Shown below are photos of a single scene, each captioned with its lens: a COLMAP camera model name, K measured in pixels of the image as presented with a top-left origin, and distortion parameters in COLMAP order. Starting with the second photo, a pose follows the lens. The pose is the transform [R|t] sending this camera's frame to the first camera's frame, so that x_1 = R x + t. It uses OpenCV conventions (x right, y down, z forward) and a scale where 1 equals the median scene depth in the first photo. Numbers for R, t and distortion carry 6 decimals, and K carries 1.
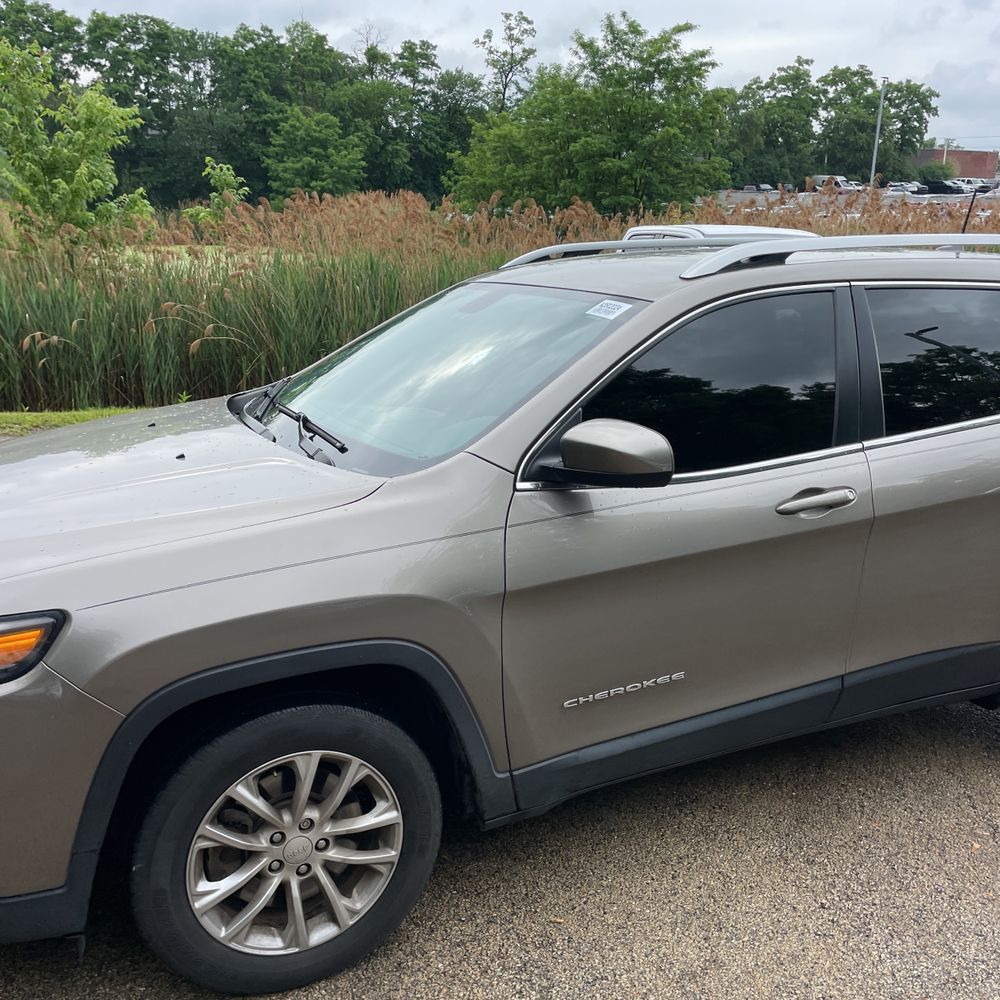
lens RADIAL K [[1019.3, 0, 493.2], [0, 1019.3, 516.1], [0, 0, 1]] dist [0.034202, 0.000000]
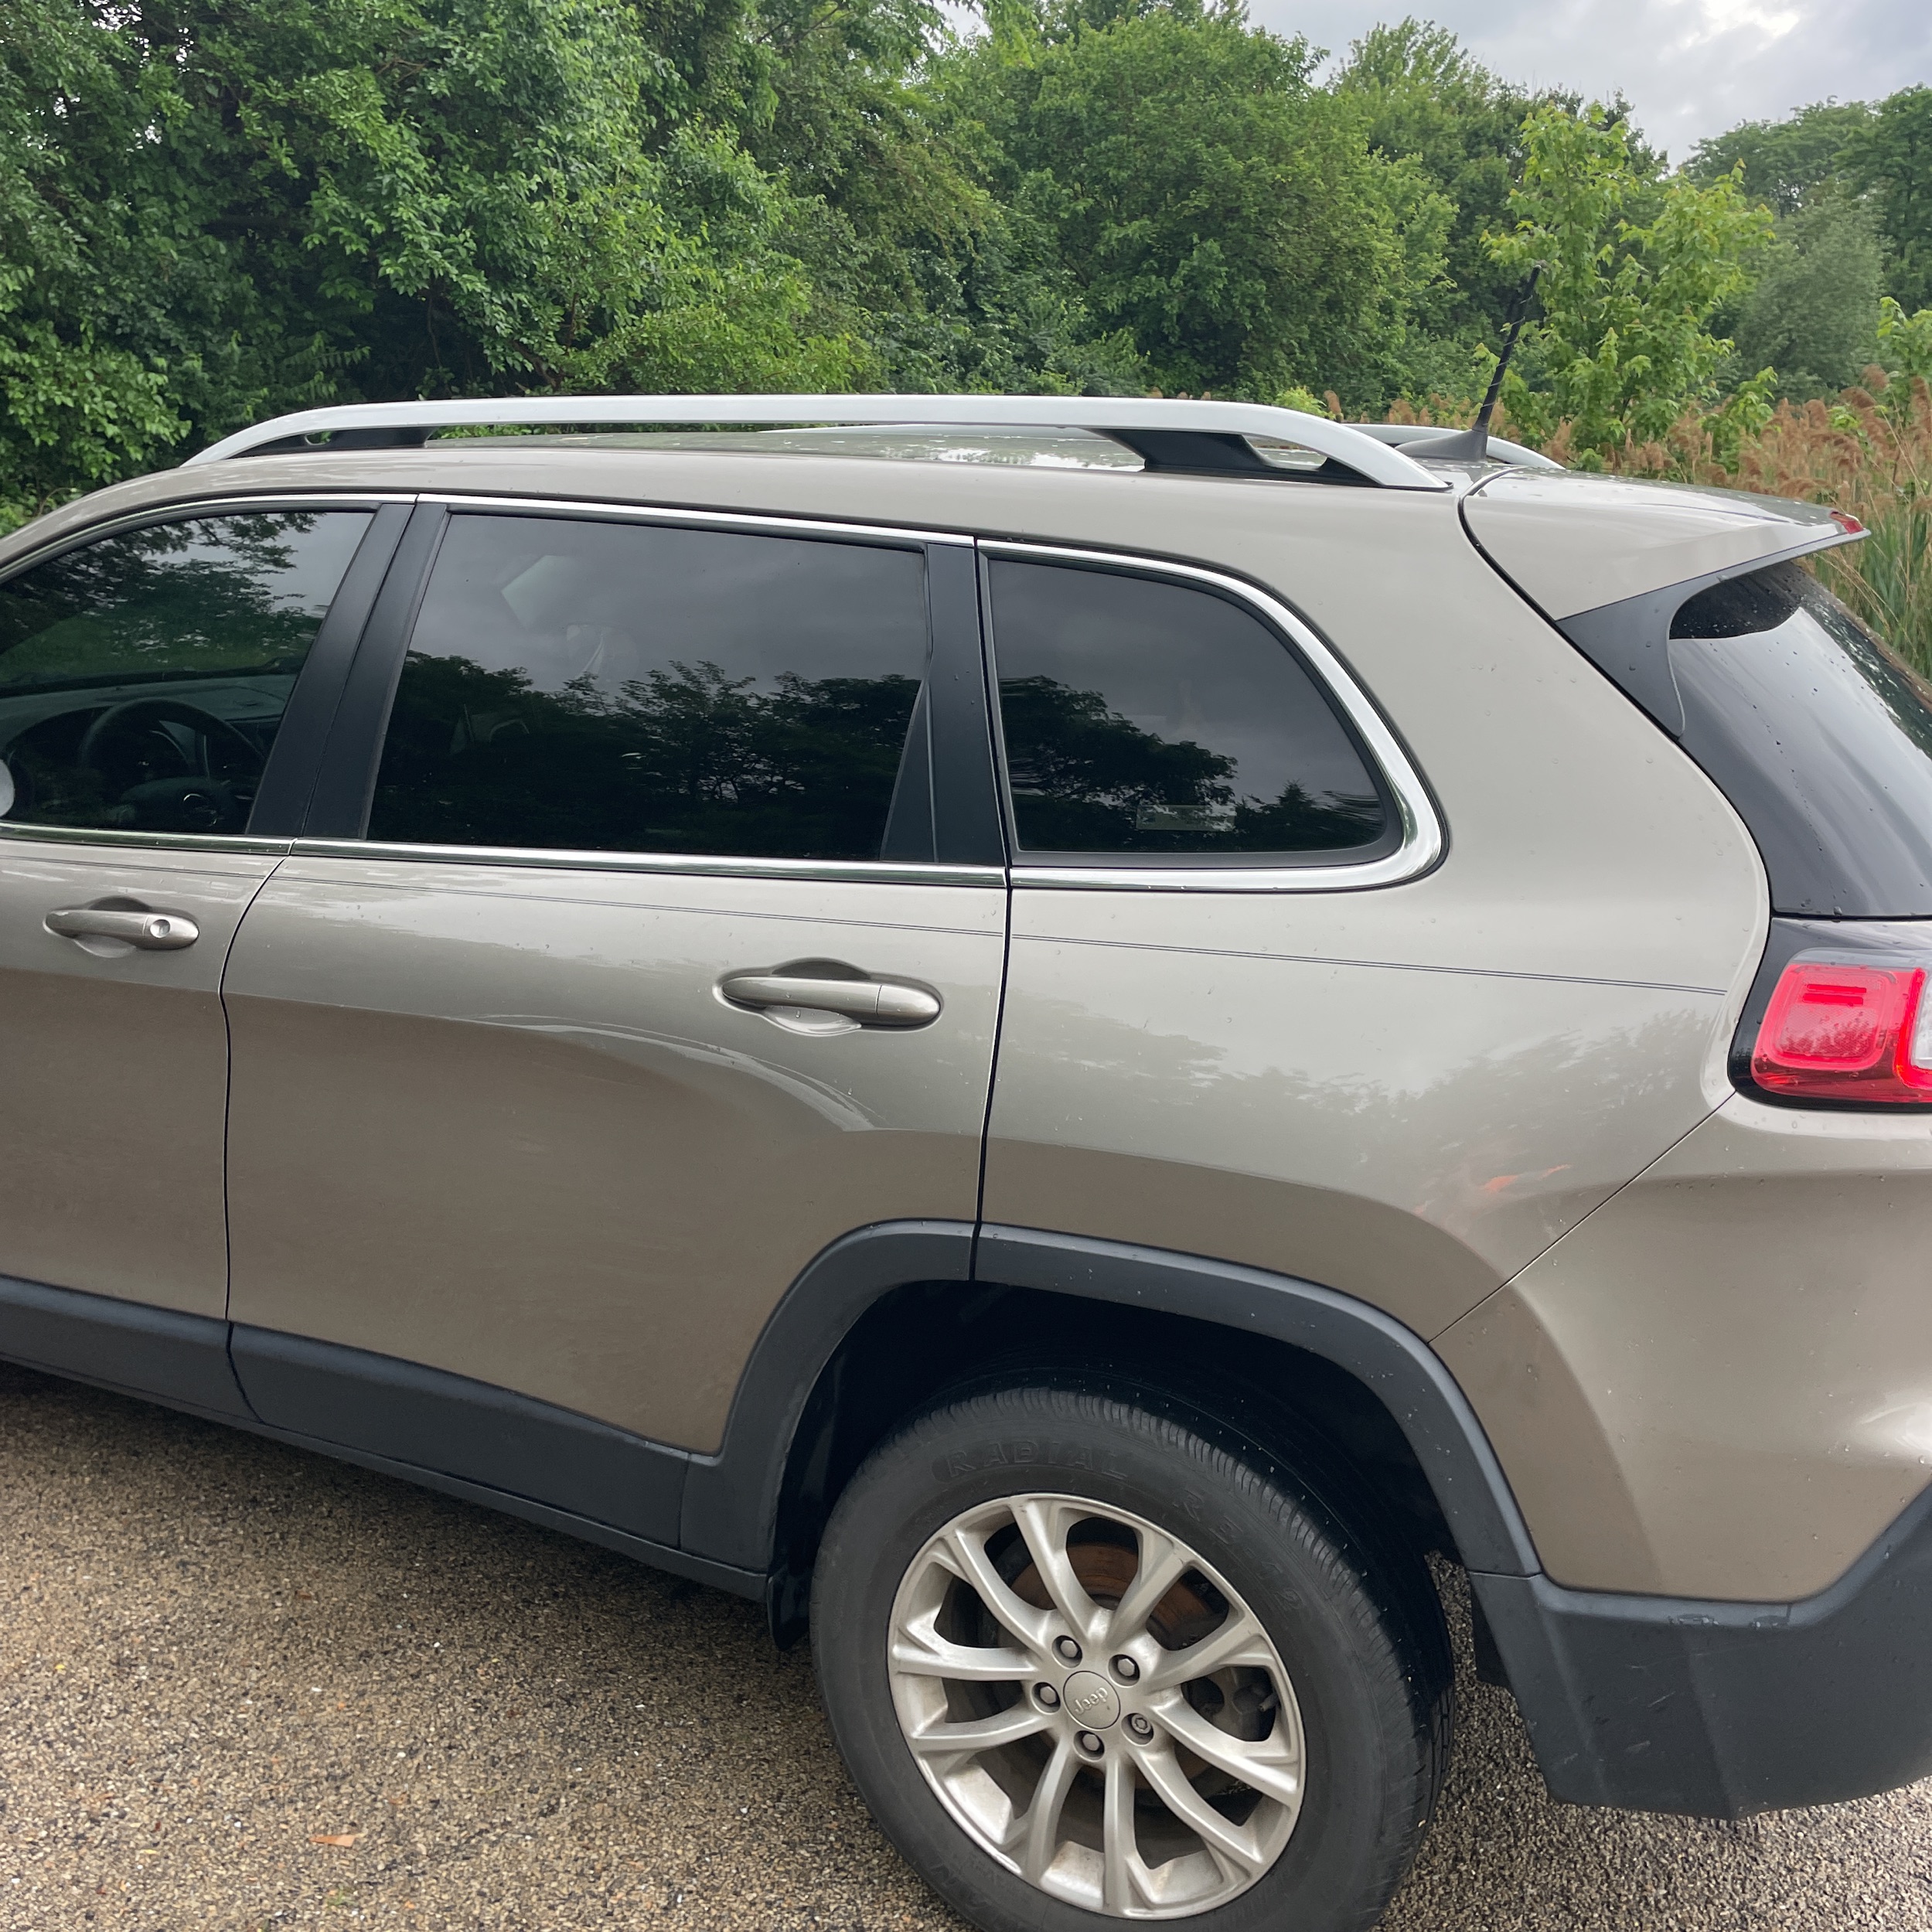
lens RADIAL K [[1969.3, 0, 951.5], [0, 1969.3, 989.6], [0, 0, 1]] dist [0.034202, 0.000000]
pose [[0.617038, 0.207578, -0.759063, 0.082219], [-0.218719, 0.971815, 0.087962, -0.009992], [0.755927, 0.111746, 0.645048, 0.044120]]
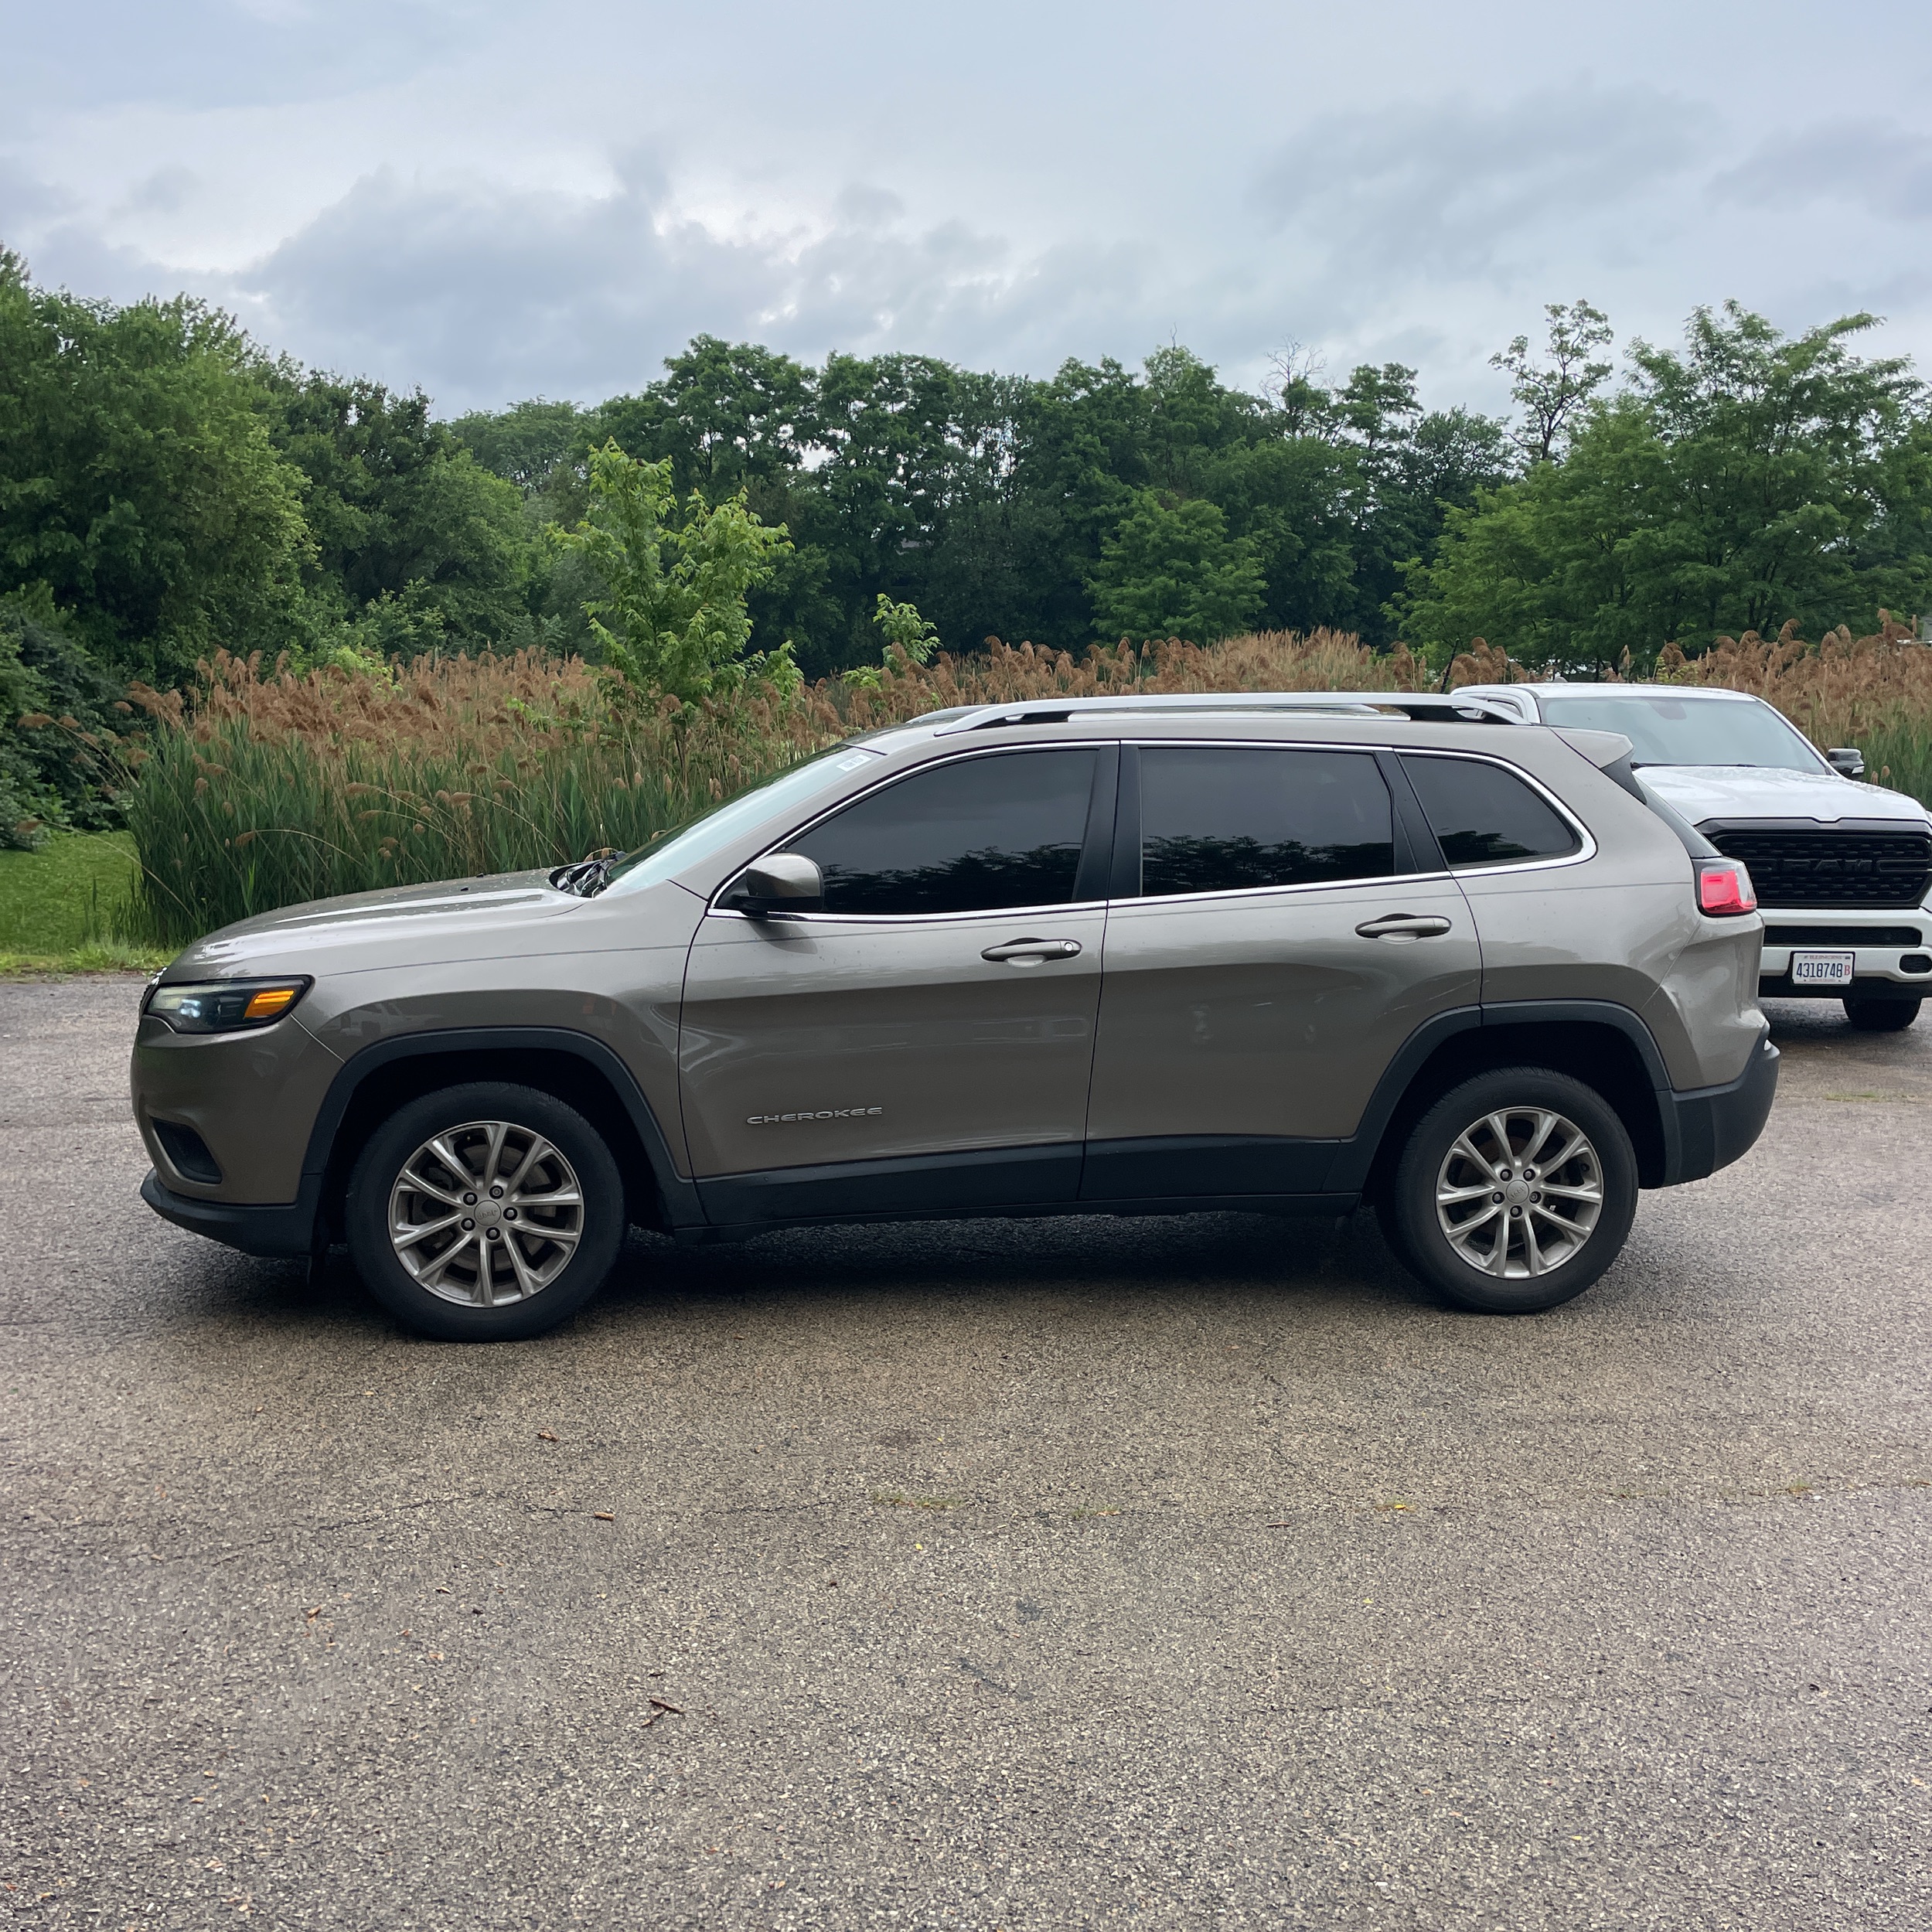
lens RADIAL K [[1969.3, 0, 950.7], [0, 1969.3, 987.7], [0, 0, 1]] dist [0.034202, 0.000000]
pose [[0.956110, 0.033966, -0.291031, 0.051240], [-0.071013, 0.990507, -0.117696, 0.016173], [0.284271, 0.133197, 0.949446, -0.054050]]
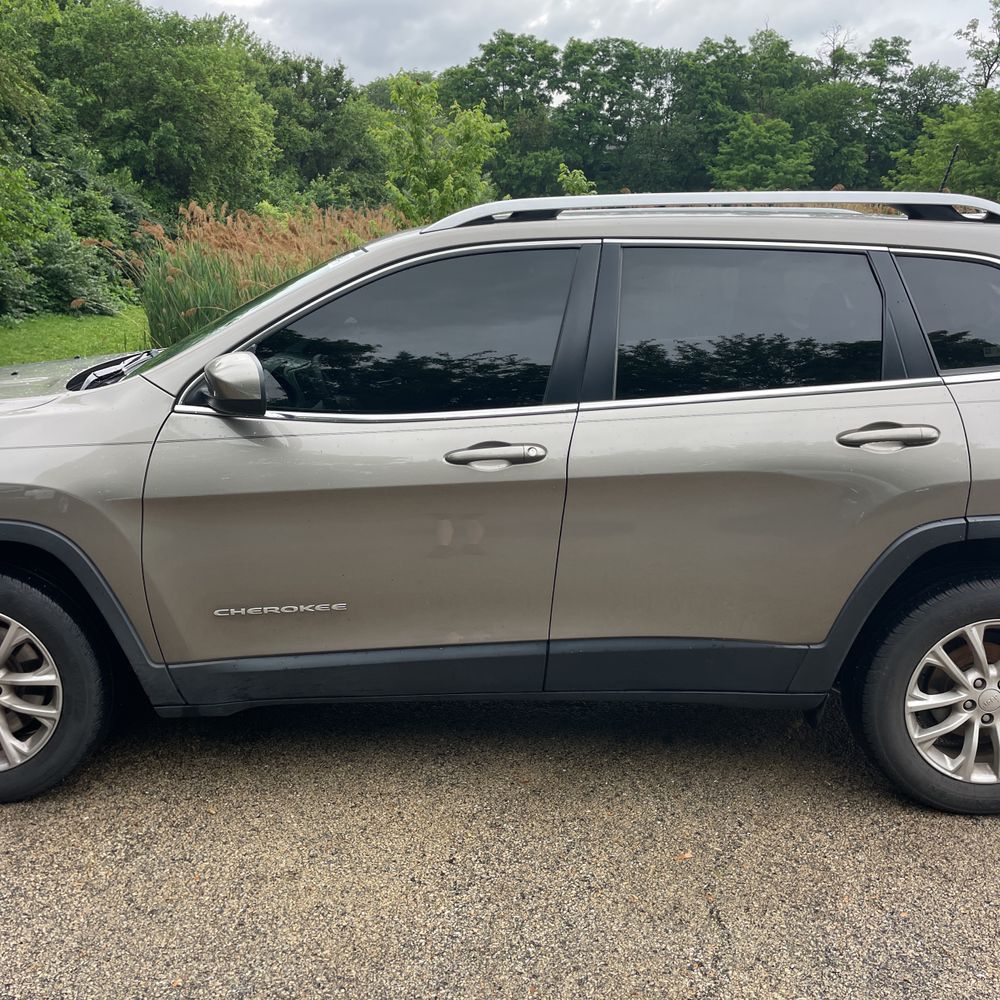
lens RADIAL K [[1019.3, 0, 496.9], [0, 1019.3, 496.4], [0, 0, 1]] dist [0.034202, 0.000000]
pose [[0.909104, 0.095895, -0.405381, 0.046113], [-0.106507, 0.994305, -0.003645, 0.001869], [0.402723, 0.046490, 0.914141, 0.006343]]
